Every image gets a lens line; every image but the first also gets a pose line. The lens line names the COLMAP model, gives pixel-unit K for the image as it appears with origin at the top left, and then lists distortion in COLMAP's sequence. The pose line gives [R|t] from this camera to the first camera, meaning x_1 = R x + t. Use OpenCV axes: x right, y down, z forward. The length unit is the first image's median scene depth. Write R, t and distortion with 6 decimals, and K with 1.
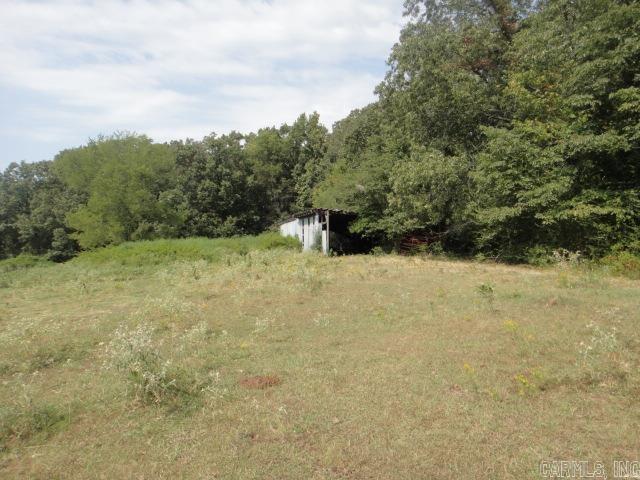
lens RADIAL K [[436.3, 0, 316.5], [0, 436.3, 238.3], [0, 0, 1]] dist [-0.014800, 0.002259]
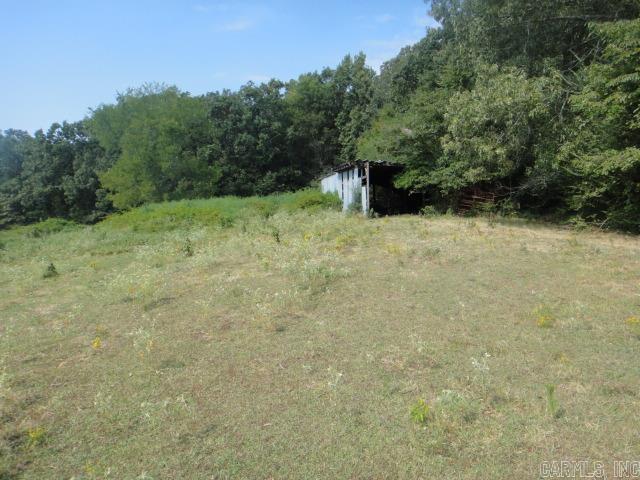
lens RADIAL K [[436.3, 0, 314.8], [0, 436.3, 243.7], [0, 0, 1]] dist [-0.014800, 0.002259]
pose [[0.992612, -0.007676, -0.121087, 0.013018], [0.021857, 0.992983, 0.116222, -0.004302], [0.119346, -0.118010, 0.985815, 0.081159]]
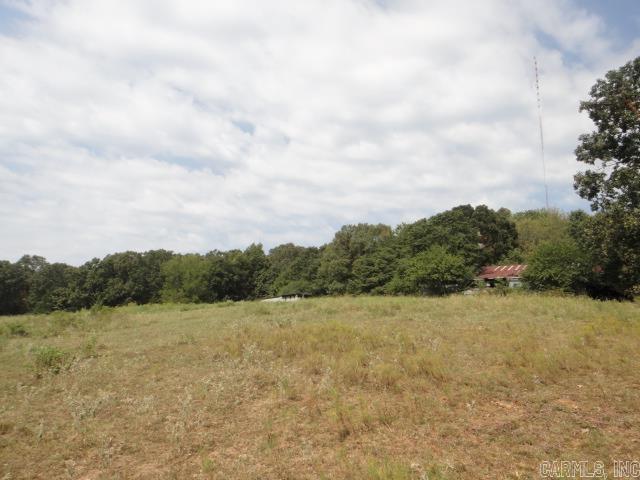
lens RADIAL K [[436.3, 0, 320.1], [0, 436.3, 240.3], [0, 0, 1]] dist [-0.014800, 0.002259]
pose [[0.940421, 0.092121, 0.327296, -0.581538], [-0.025420, 0.978953, -0.202498, 0.122012], [-0.339061, 0.182113, 0.922969, -1.310209]]
